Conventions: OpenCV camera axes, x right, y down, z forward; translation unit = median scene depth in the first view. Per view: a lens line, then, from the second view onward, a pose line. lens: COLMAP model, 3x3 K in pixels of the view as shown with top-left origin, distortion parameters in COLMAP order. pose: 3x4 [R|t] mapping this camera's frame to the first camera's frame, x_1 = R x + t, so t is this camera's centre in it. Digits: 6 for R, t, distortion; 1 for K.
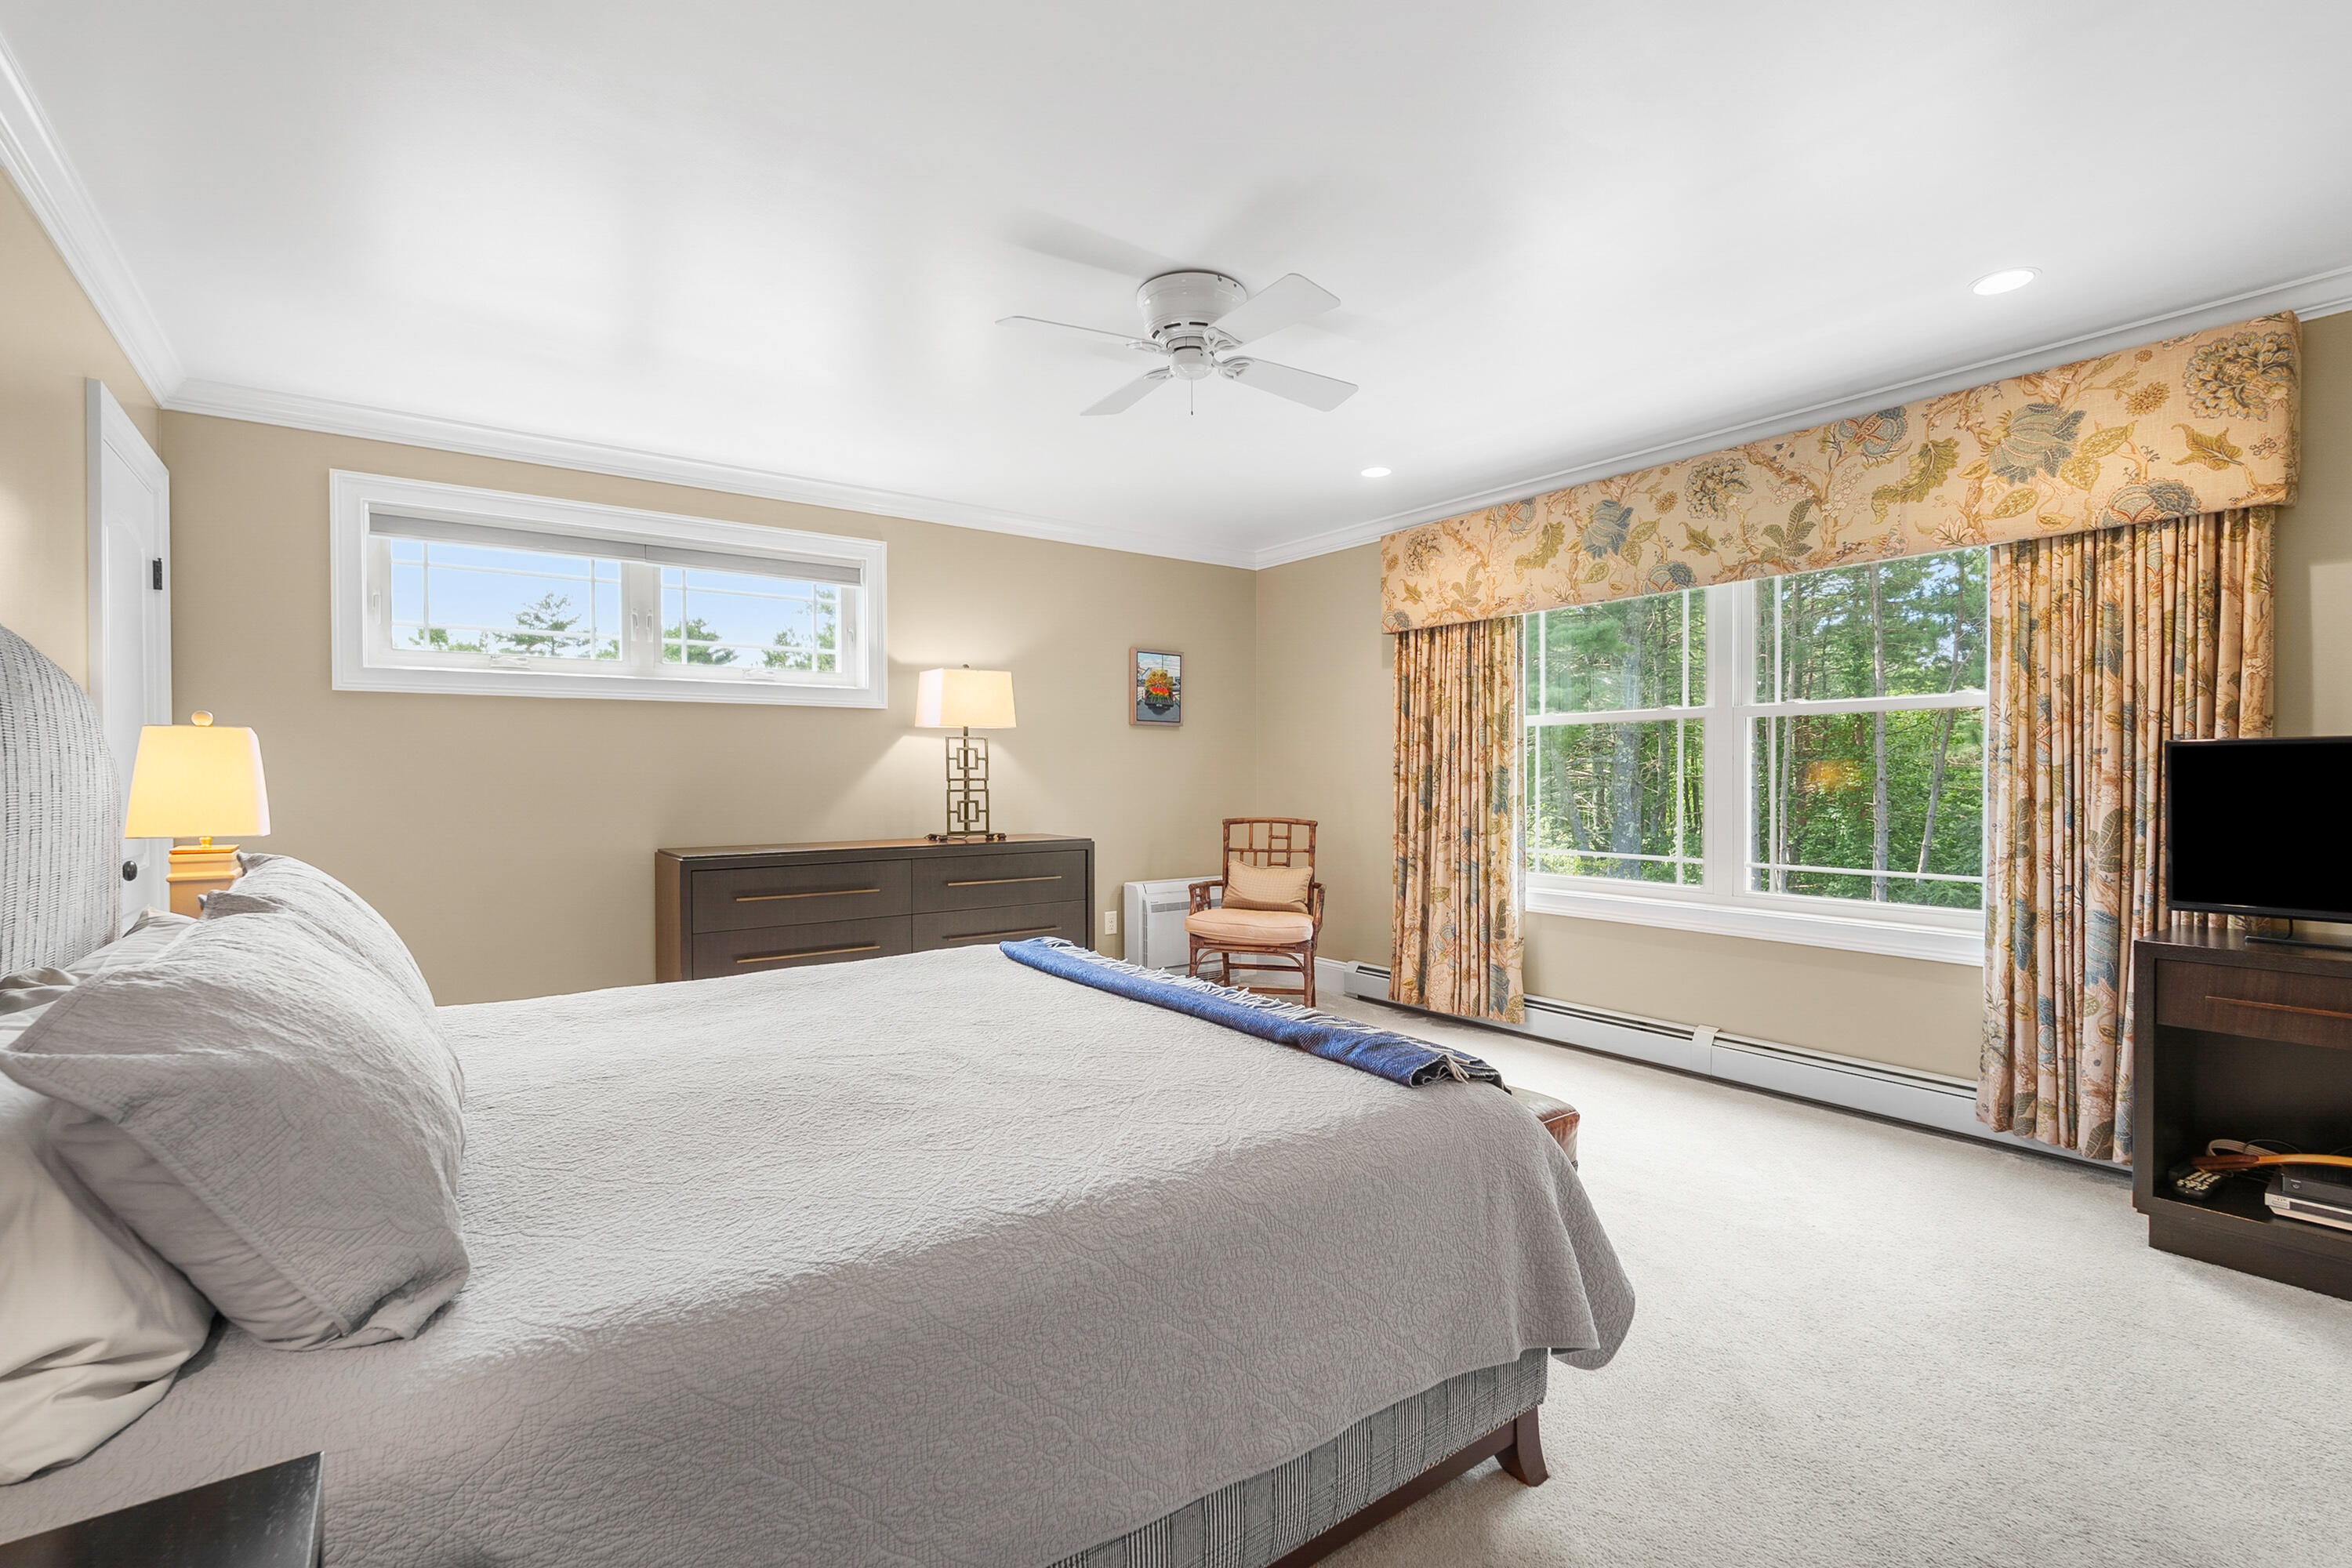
lens RADIAL K [[1046.1, 0, 1161.3], [0, 1046.1, 775.1], [0, 0, 1]] dist [-0.000839, -0.000243]
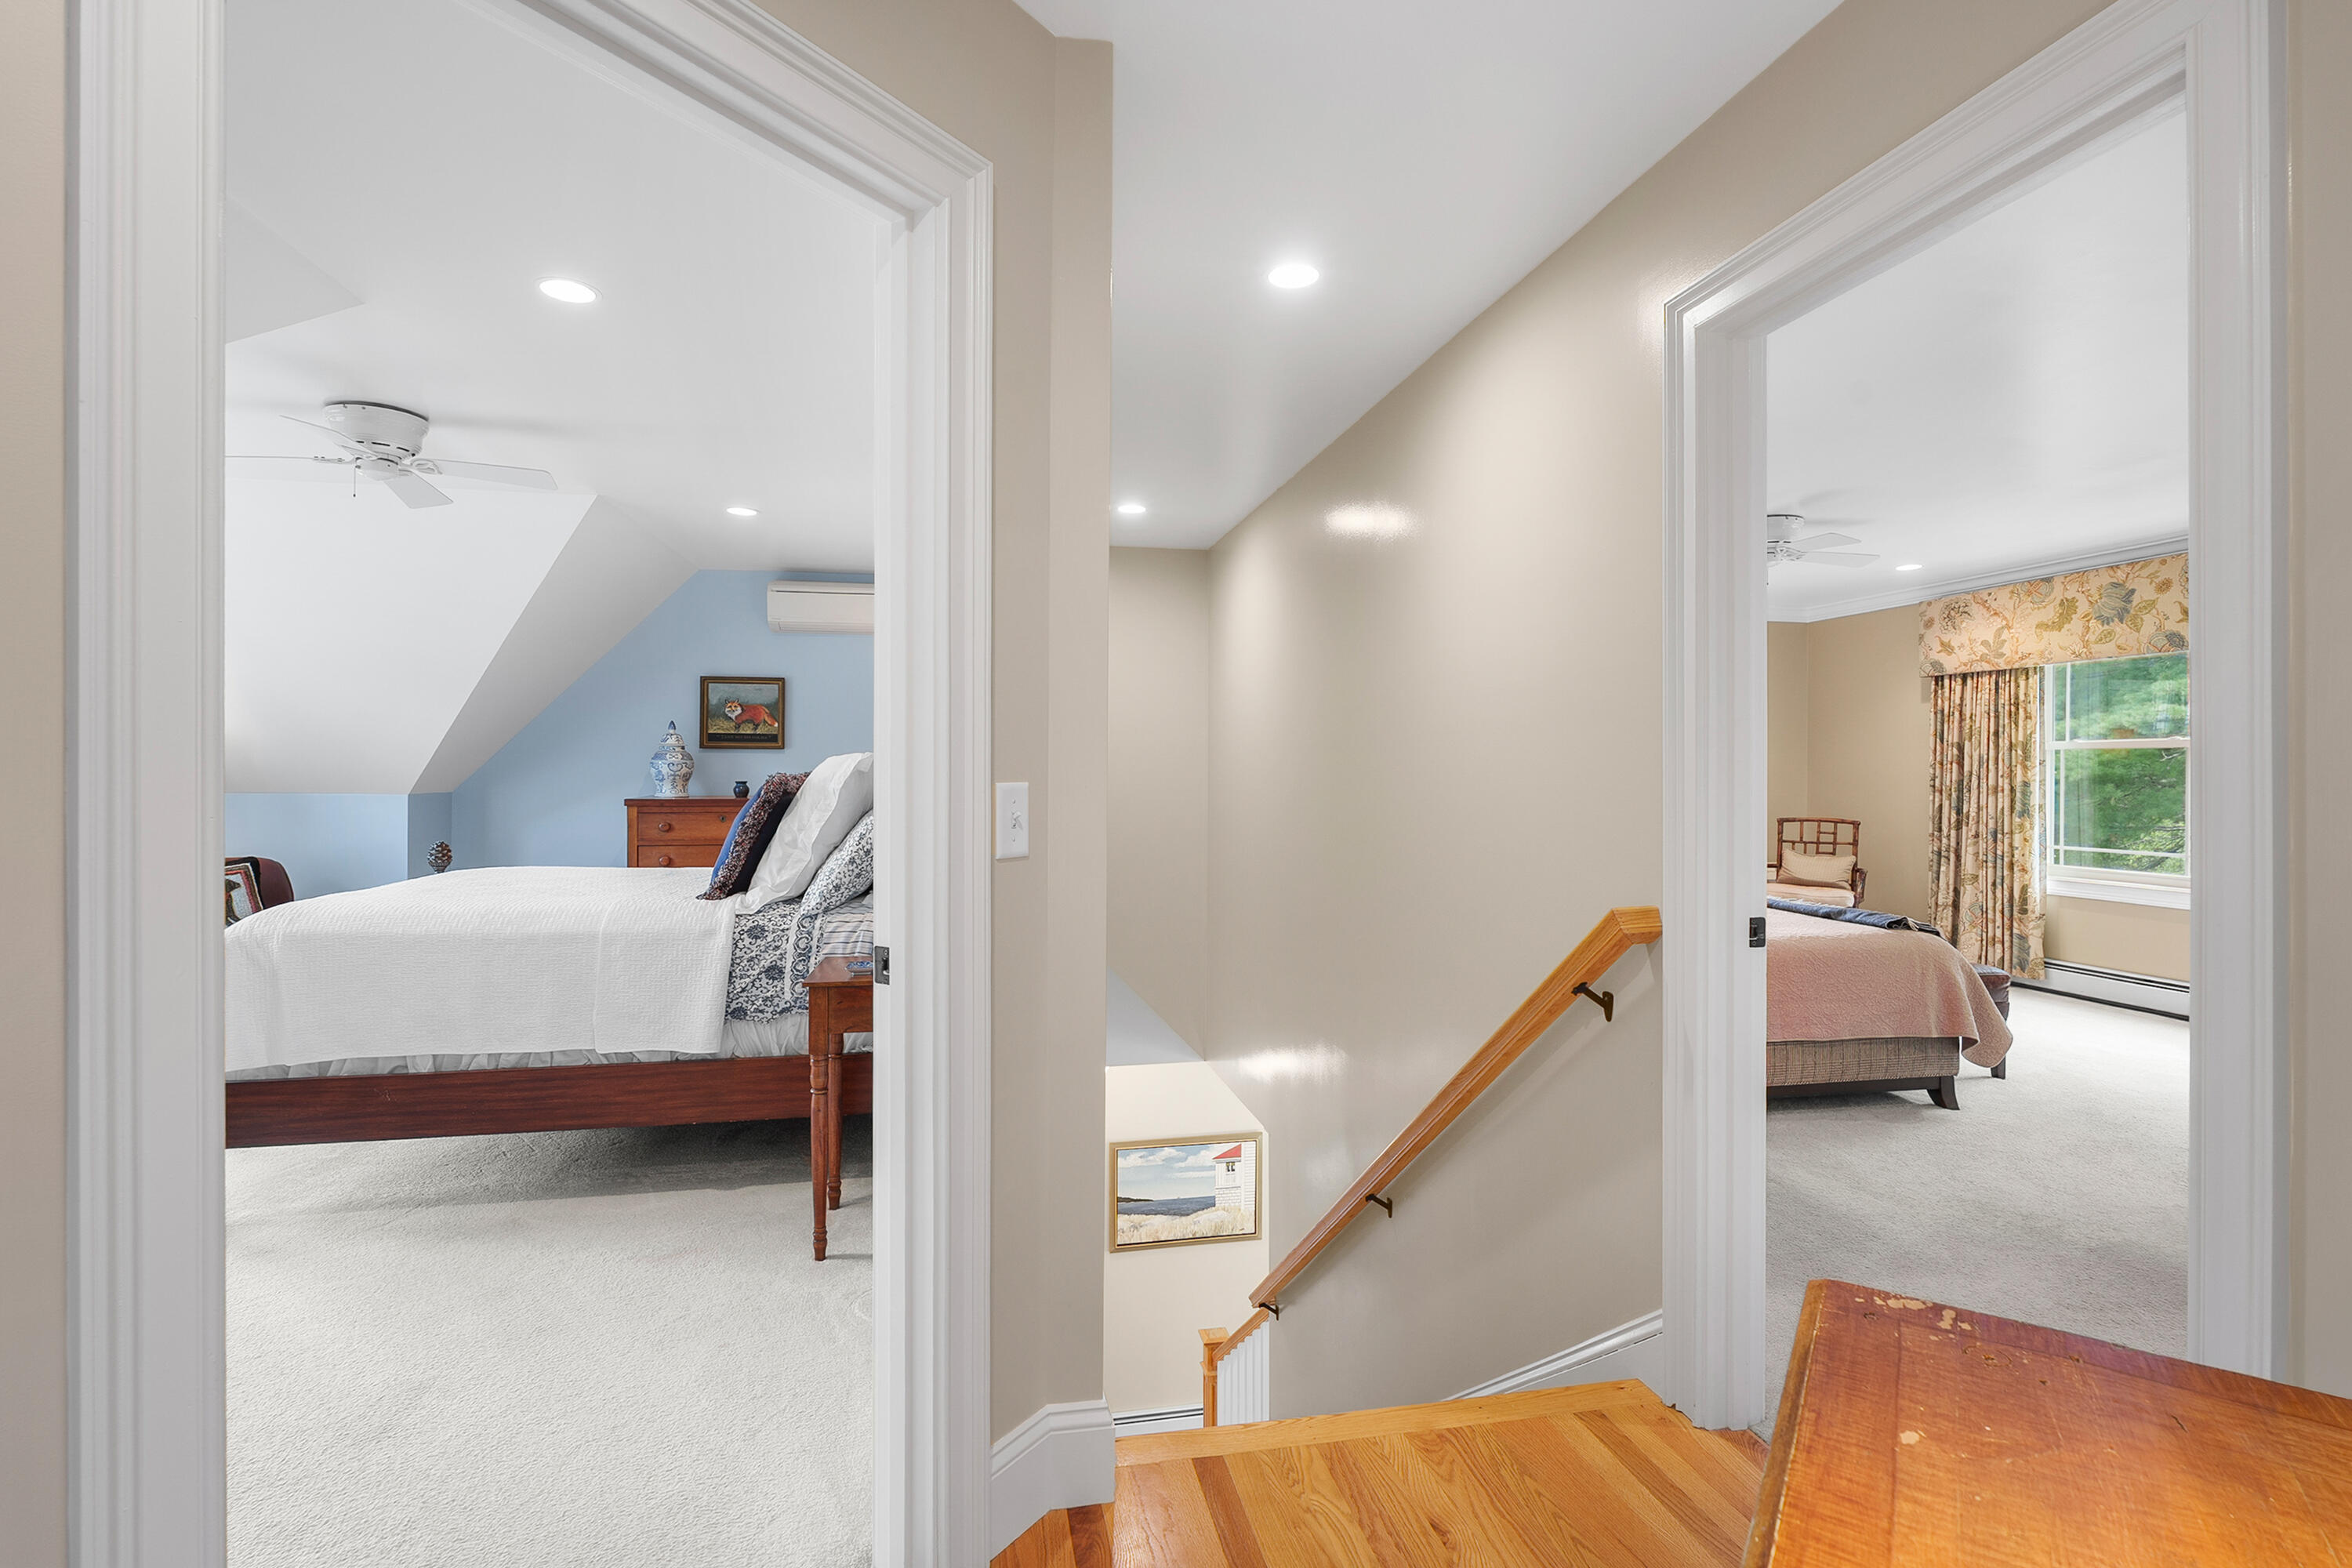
lens RADIAL K [[1088.4, 0, 1168.0], [0, 1088.4, 768.6], [0, 0, 1]] dist [0.000944, -0.000405]
pose [[0.905620, 0.005336, -0.424056, -0.063818], [-0.007901, 0.999960, -0.004291, -0.010068], [0.424016, 0.007236, 0.905626, -0.661888]]
